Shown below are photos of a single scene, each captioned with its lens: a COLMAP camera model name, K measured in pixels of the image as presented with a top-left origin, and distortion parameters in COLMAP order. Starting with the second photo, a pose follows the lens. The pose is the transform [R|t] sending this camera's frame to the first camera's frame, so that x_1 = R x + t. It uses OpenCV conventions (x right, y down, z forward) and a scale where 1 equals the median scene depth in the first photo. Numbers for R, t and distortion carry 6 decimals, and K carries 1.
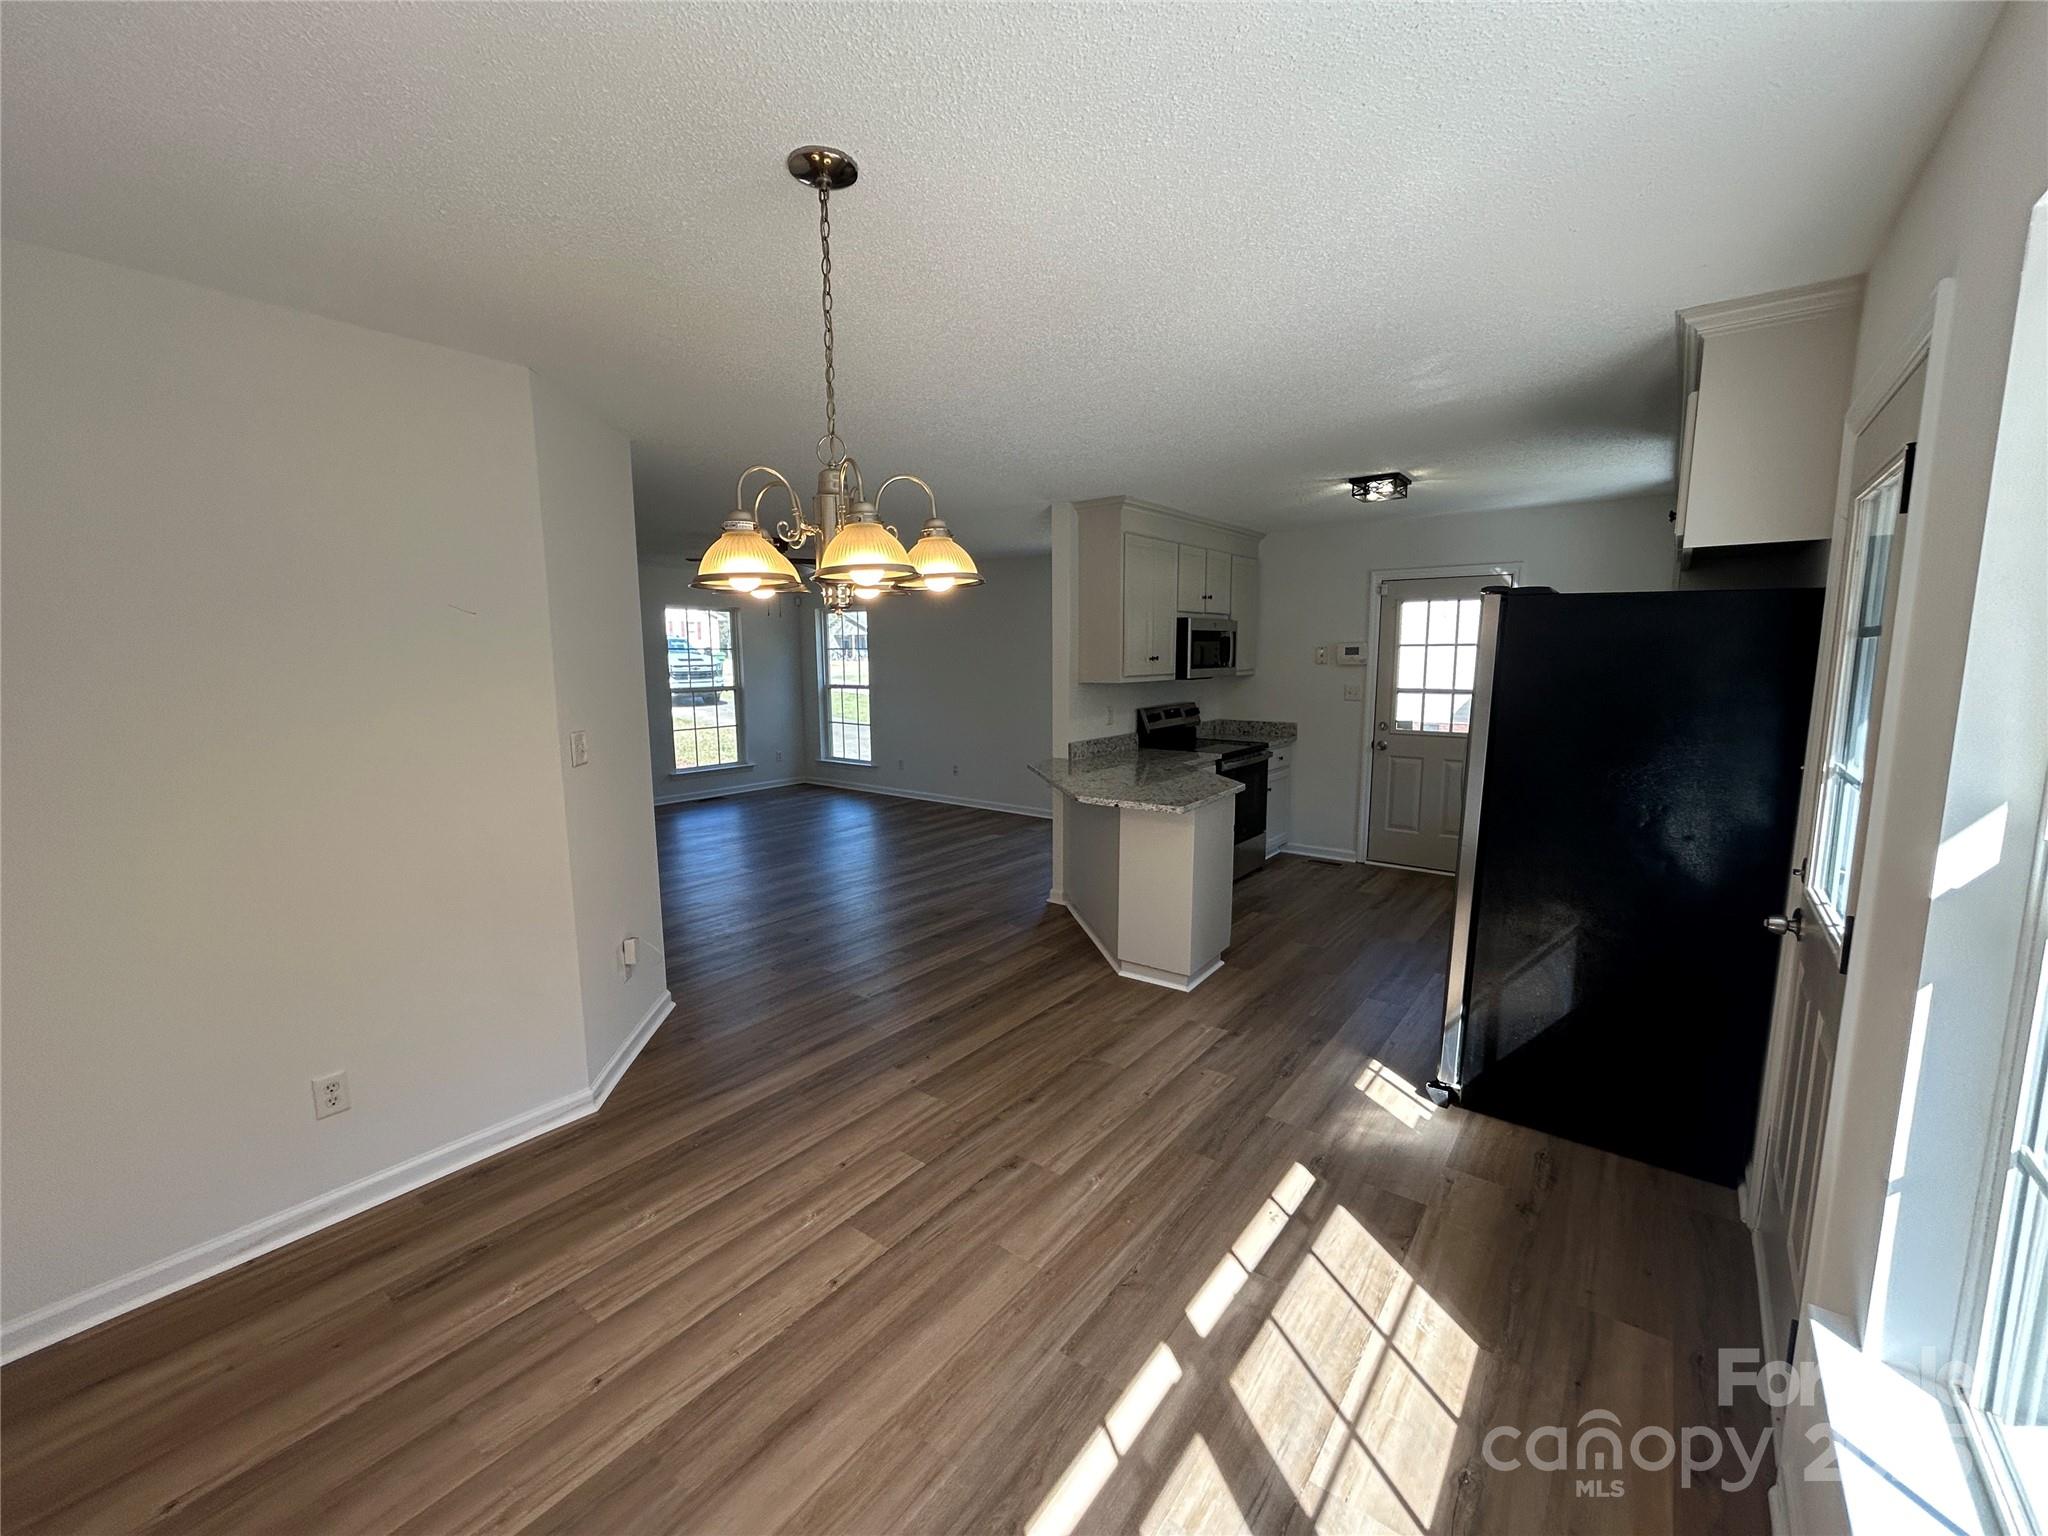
lens RADIAL K [[833.5, 0, 1019.5], [0, 833.5, 767.7], [0, 0, 1]] dist [0.002502, 0.000550]
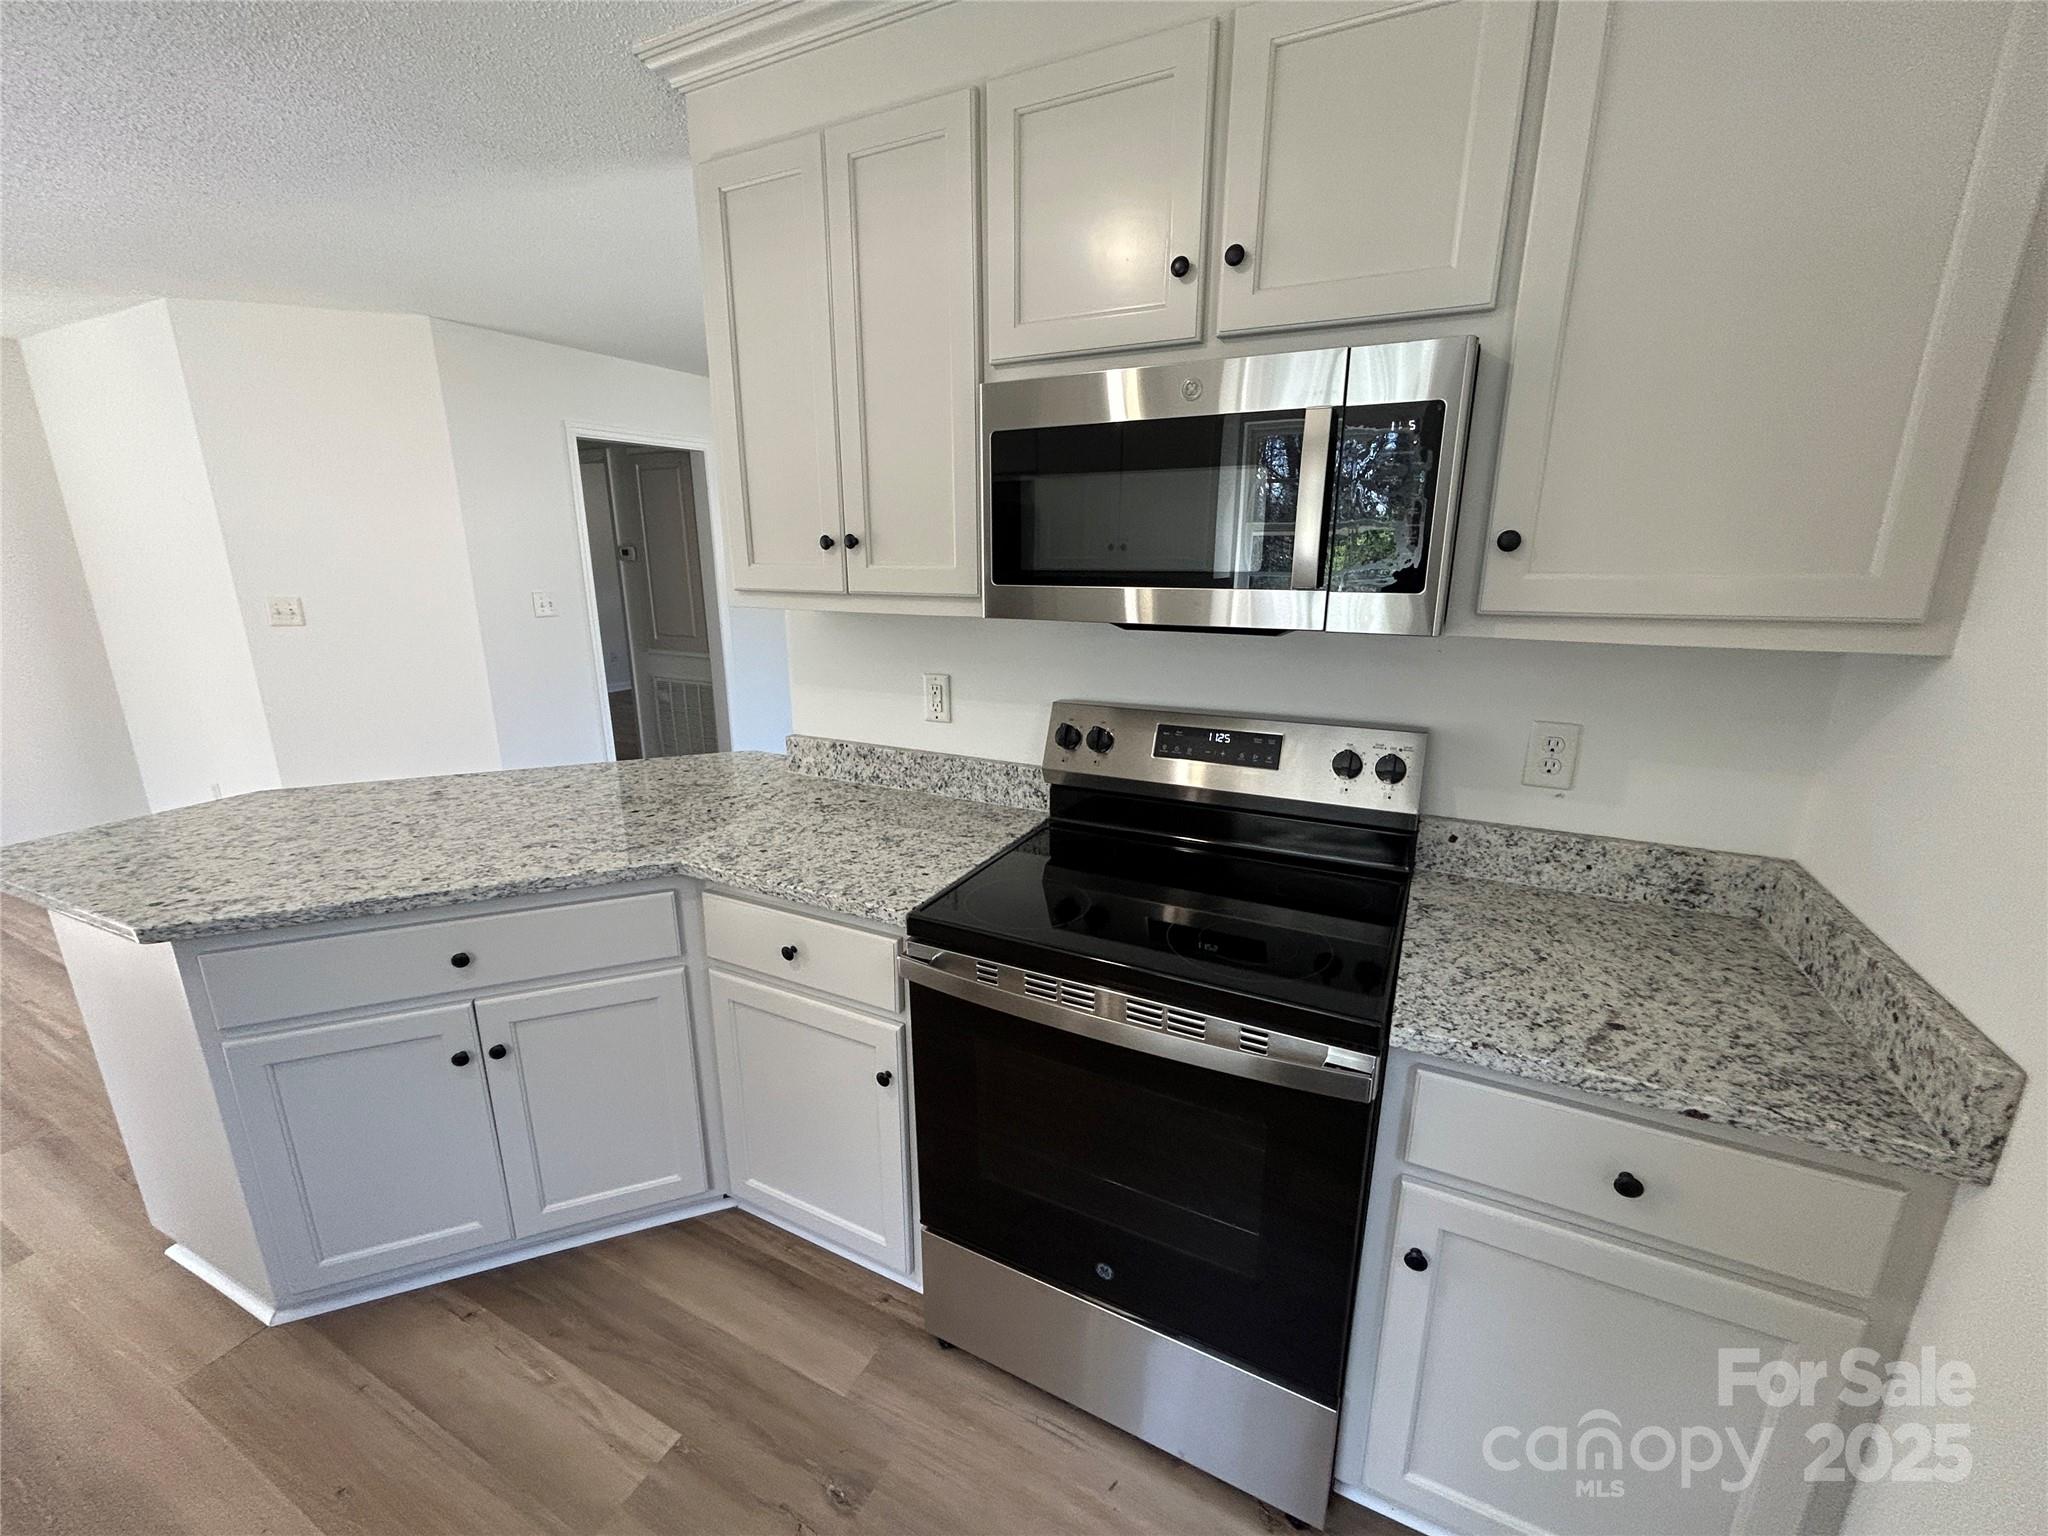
lens RADIAL K [[833.5, 0, 1019.5], [0, 833.5, 767.7], [0, 0, 1]] dist [0.002502, 0.000550]
pose [[0.192146, 0.259280, -0.946496, 0.480850], [-0.135485, 0.962240, 0.236088, -0.126337], [0.971969, 0.082873, 0.220019, 0.955799]]
